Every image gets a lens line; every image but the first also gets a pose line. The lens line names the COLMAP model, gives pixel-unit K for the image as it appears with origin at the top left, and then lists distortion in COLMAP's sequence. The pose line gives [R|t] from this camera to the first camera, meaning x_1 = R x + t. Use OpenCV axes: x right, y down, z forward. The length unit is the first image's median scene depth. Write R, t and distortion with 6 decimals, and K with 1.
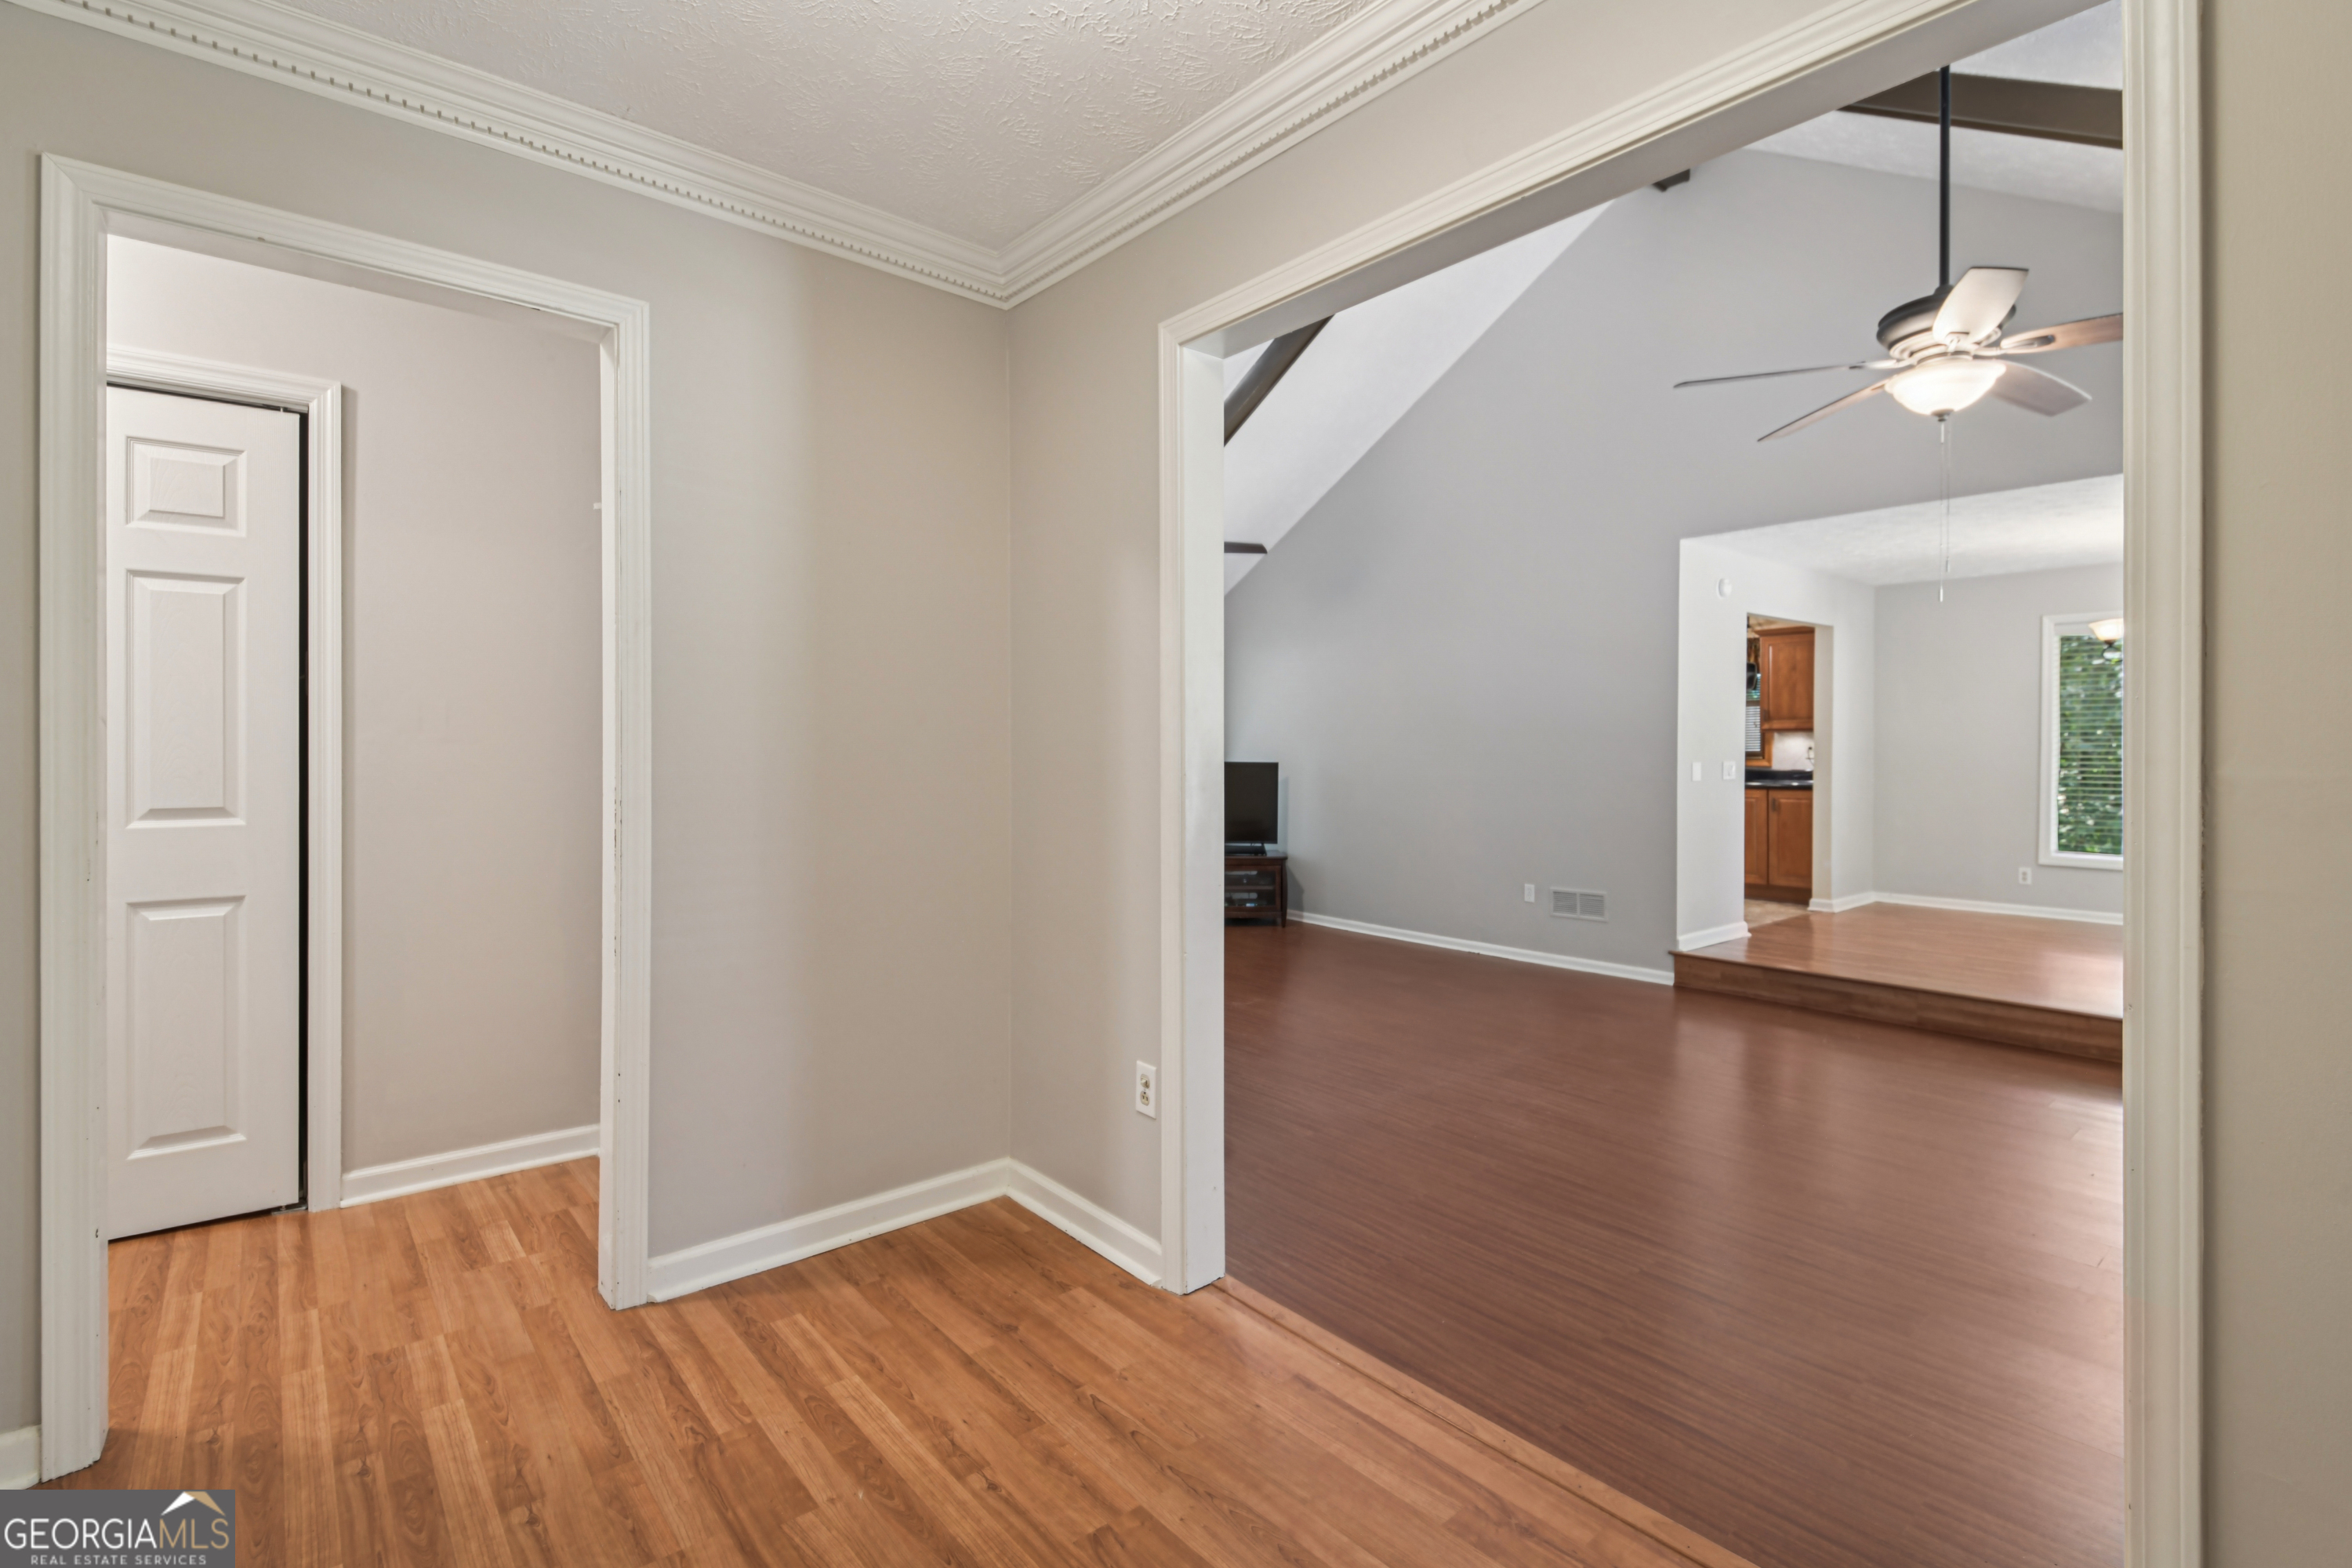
lens RADIAL K [[1080.0, 0, 1213.0], [0, 1080.0, 769.5], [0, 0, 1]] dist [0.001548, -0.013722]
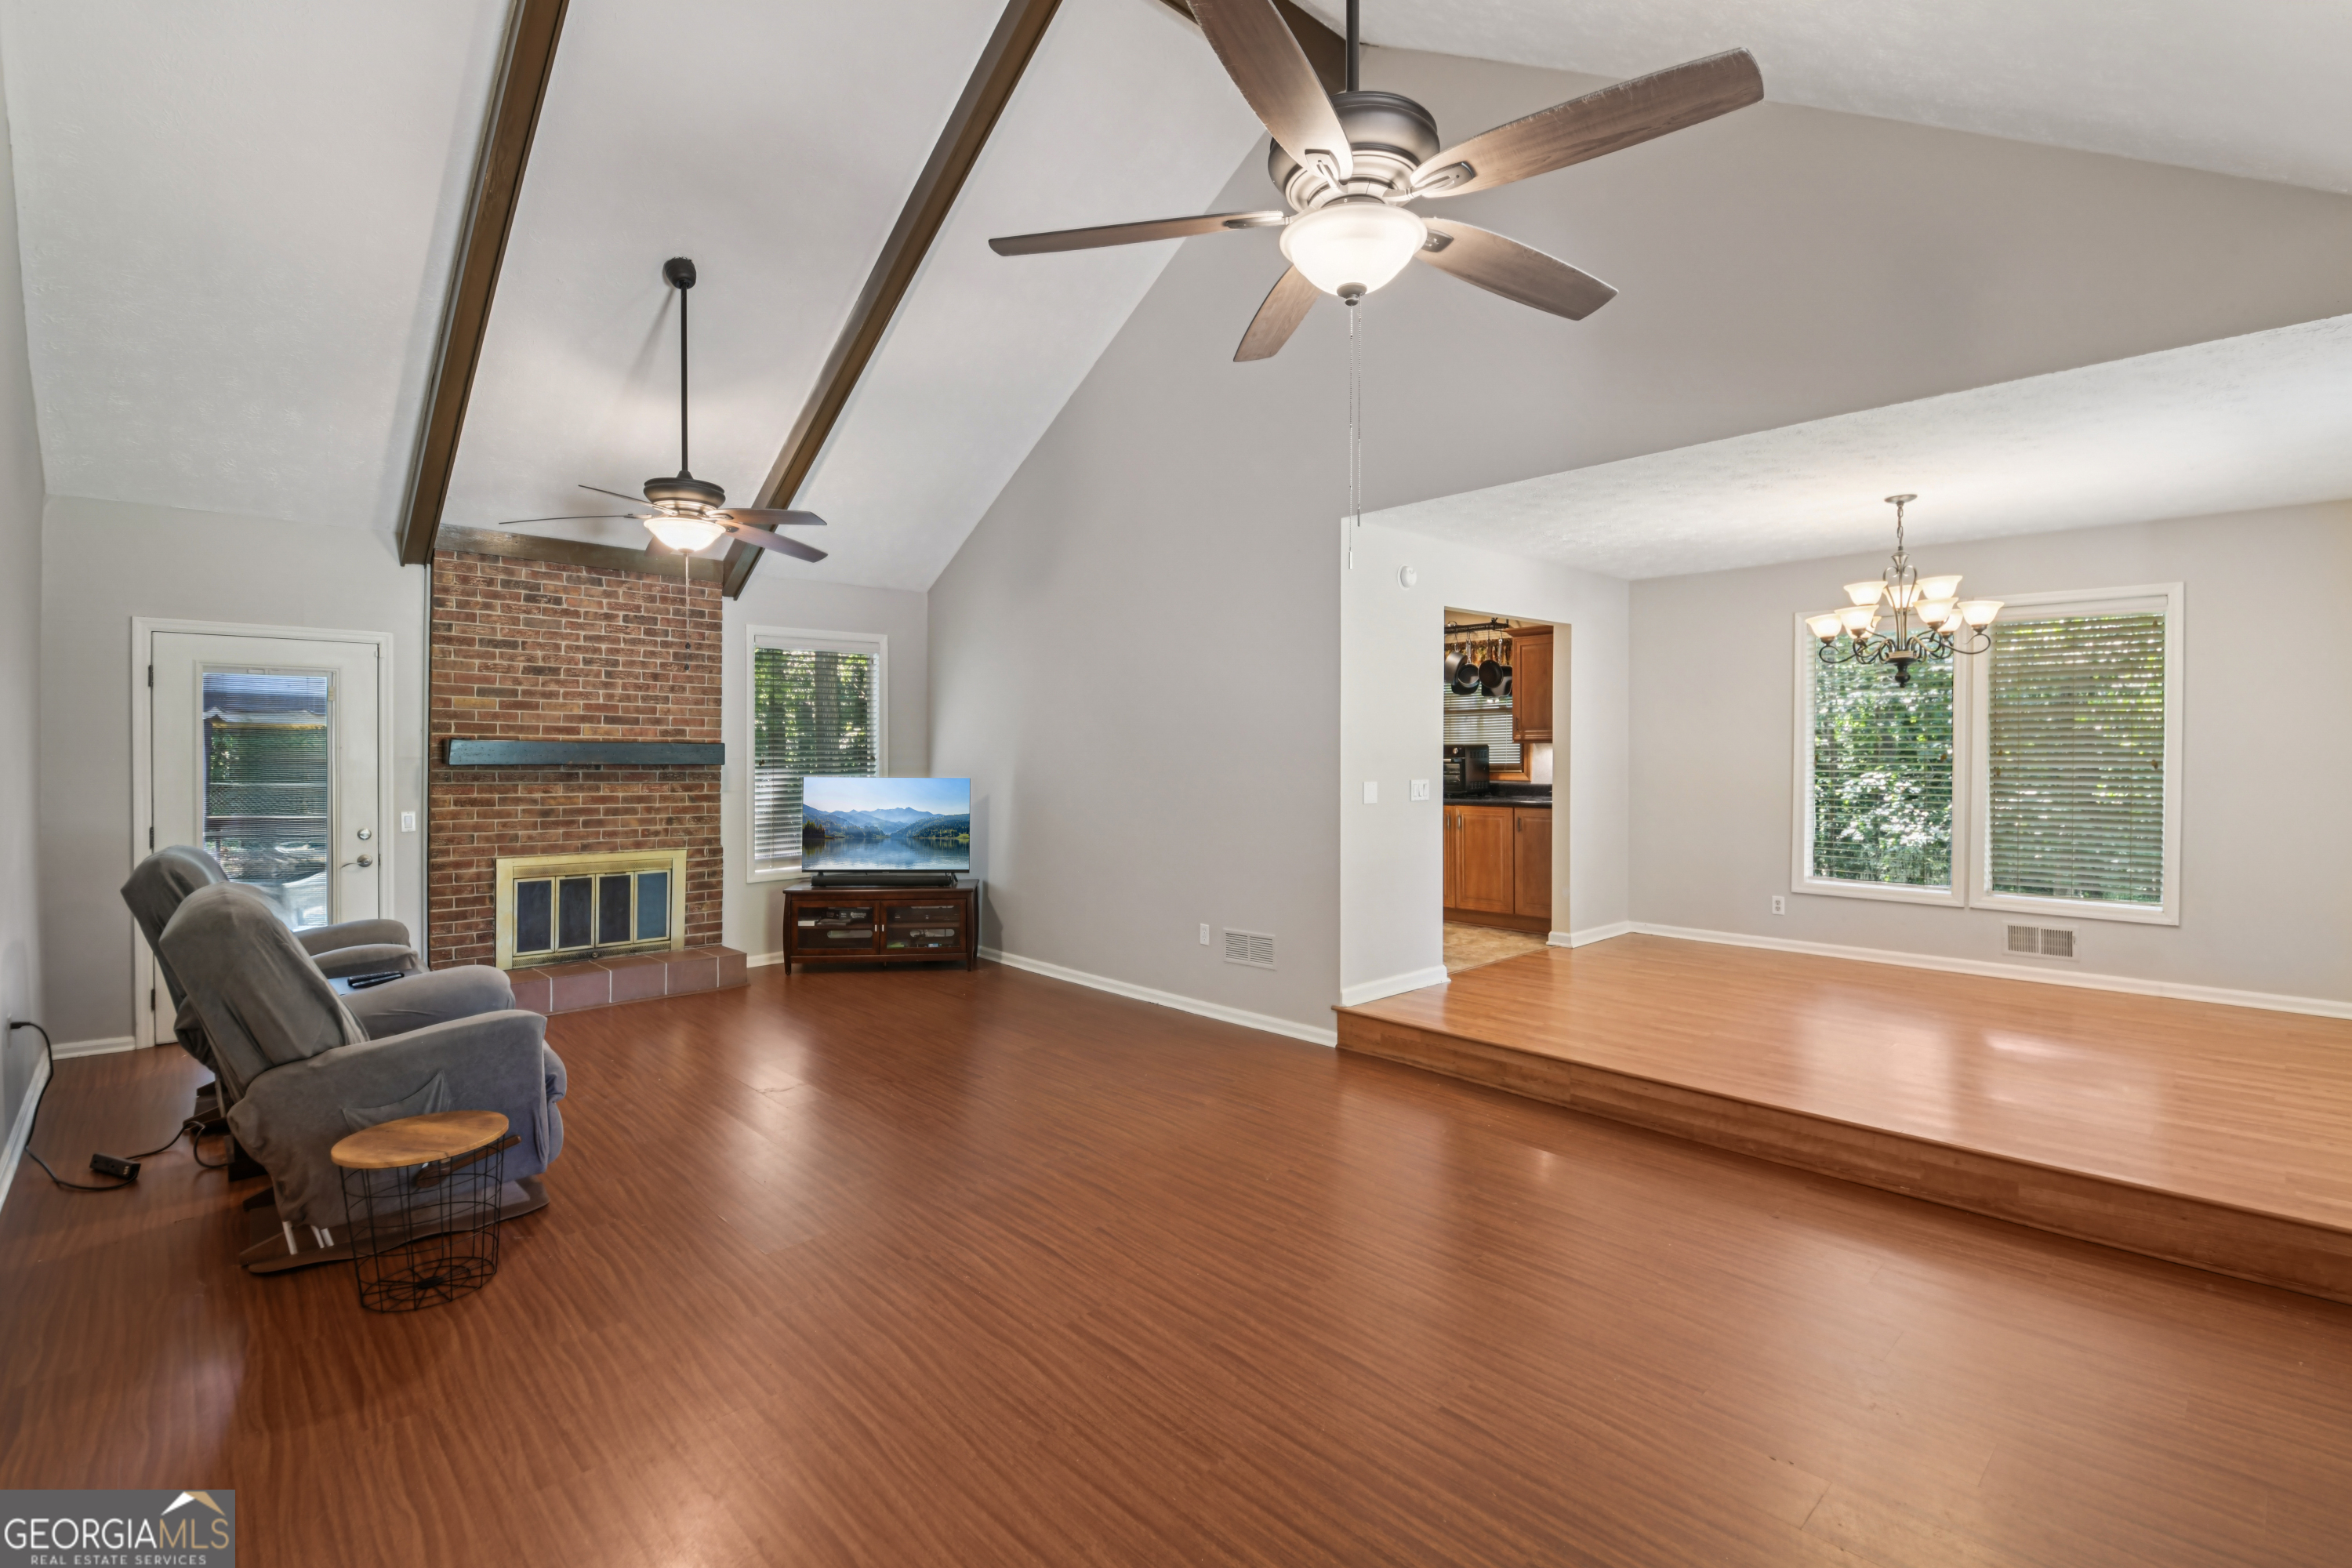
lens RADIAL K [[1080.0, 0, 1208.8], [0, 1080.0, 765.3], [0, 0, 1]] dist [0.001548, -0.013722]
pose [[0.997935, -0.004891, 0.064048, 0.248053], [0.005552, 0.999933, -0.010143, -0.010690], [-0.063995, 0.010478, 0.997895, 0.148456]]
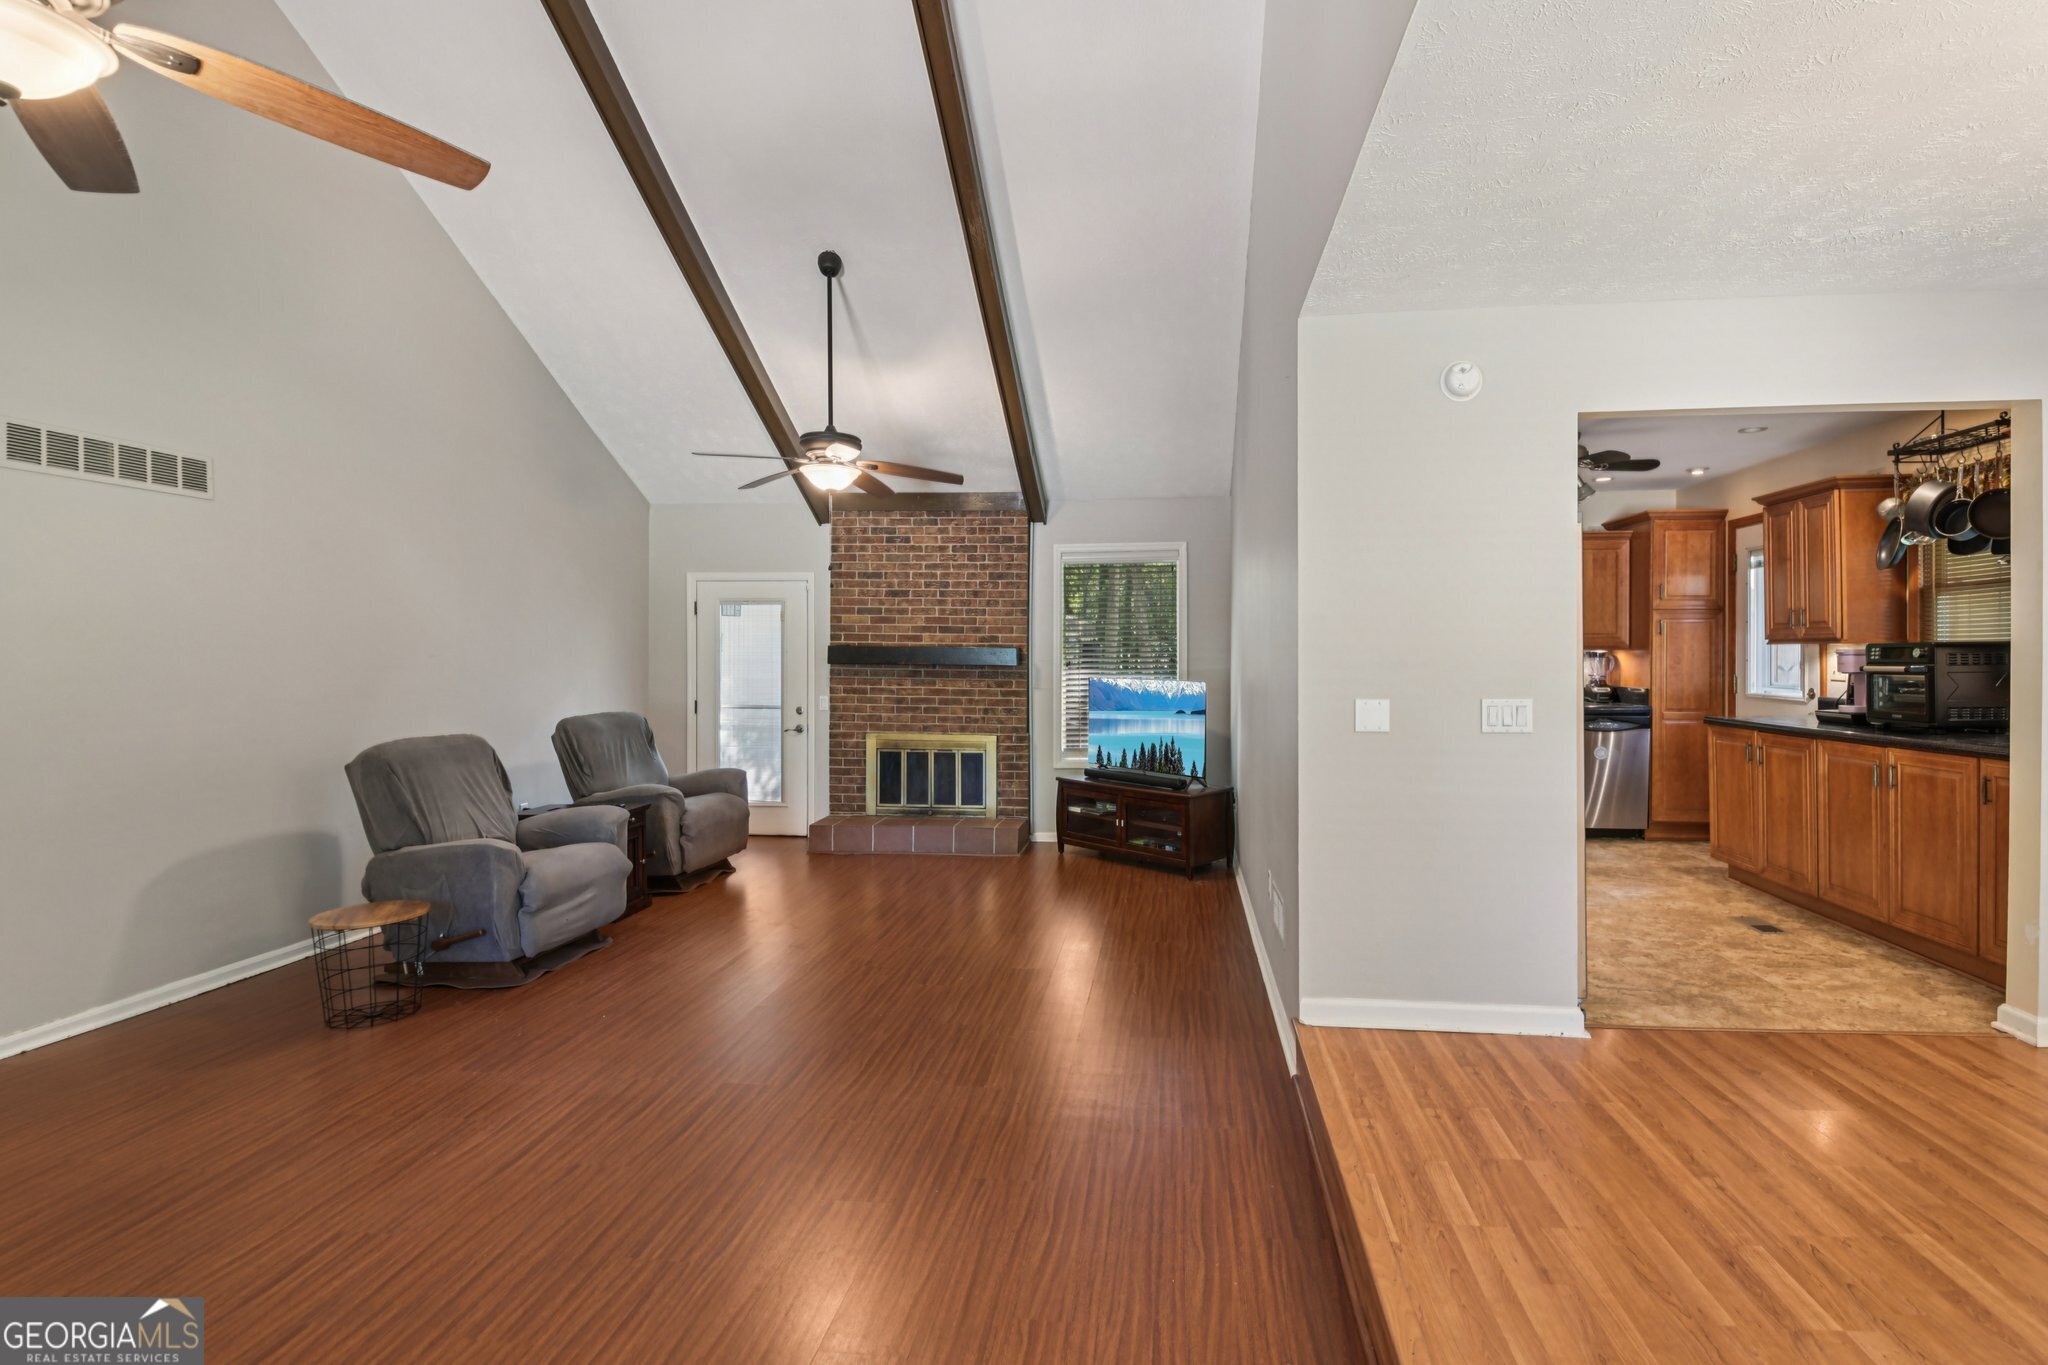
lens RADIAL K [[940.4, 0, 1054.9], [0, 940.4, 660.5], [0, 0, 1]] dist [0.001548, -0.013722]
pose [[0.683136, -0.000763, -0.730291, 0.647514], [-0.013664, 0.999811, -0.013827, -0.015687], [0.730164, 0.019424, 0.682996, 0.510816]]
